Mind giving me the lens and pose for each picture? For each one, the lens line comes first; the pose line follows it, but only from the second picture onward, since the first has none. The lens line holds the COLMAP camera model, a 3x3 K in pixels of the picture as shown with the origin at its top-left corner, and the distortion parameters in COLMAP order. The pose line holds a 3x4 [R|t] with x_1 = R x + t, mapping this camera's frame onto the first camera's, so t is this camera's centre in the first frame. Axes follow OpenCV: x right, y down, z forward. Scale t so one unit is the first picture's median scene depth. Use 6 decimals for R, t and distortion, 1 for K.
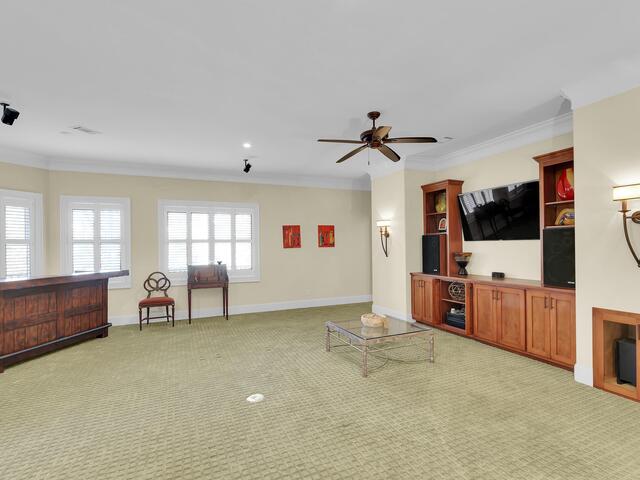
lens RADIAL K [[323.5, 0, 328.5], [0, 323.5, 247.7], [0, 0, 1]] dist [-0.021351, 0.002152]
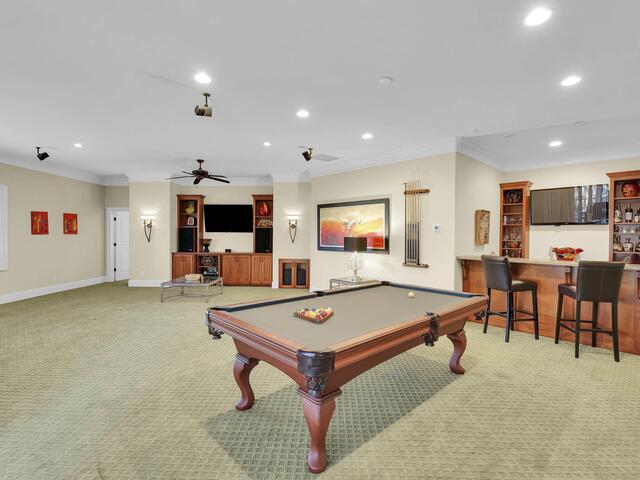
lens RADIAL K [[323.5, 0, 317.6], [0, 323.5, 236.6], [0, 0, 1]] dist [-0.021351, 0.002152]
pose [[0.422744, 0.010716, 0.906186, -0.794103], [-0.006788, 0.999939, -0.008658, 0.012717], [-0.906224, -0.002491, 0.422791, -0.231500]]
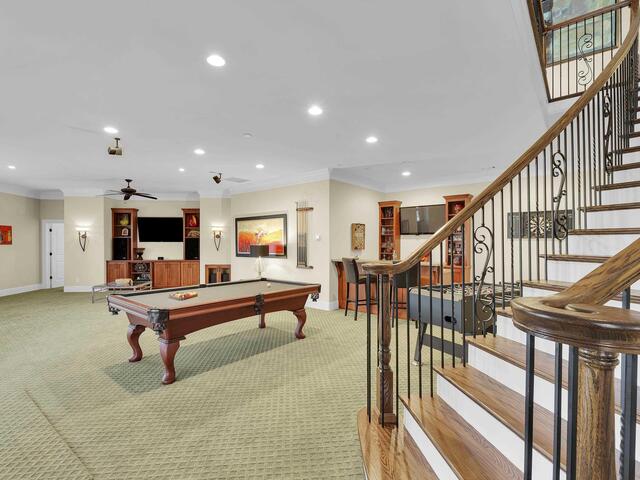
lens RADIAL K [[323.5, 0, 321.6], [0, 323.5, 243.9], [0, 0, 1]] dist [-0.021351, 0.002152]
pose [[0.304535, 0.012243, 0.952422, -0.953262], [0.002299, 0.999905, -0.013588, 0.017618], [-0.952498, 0.006328, 0.304478, -0.536690]]
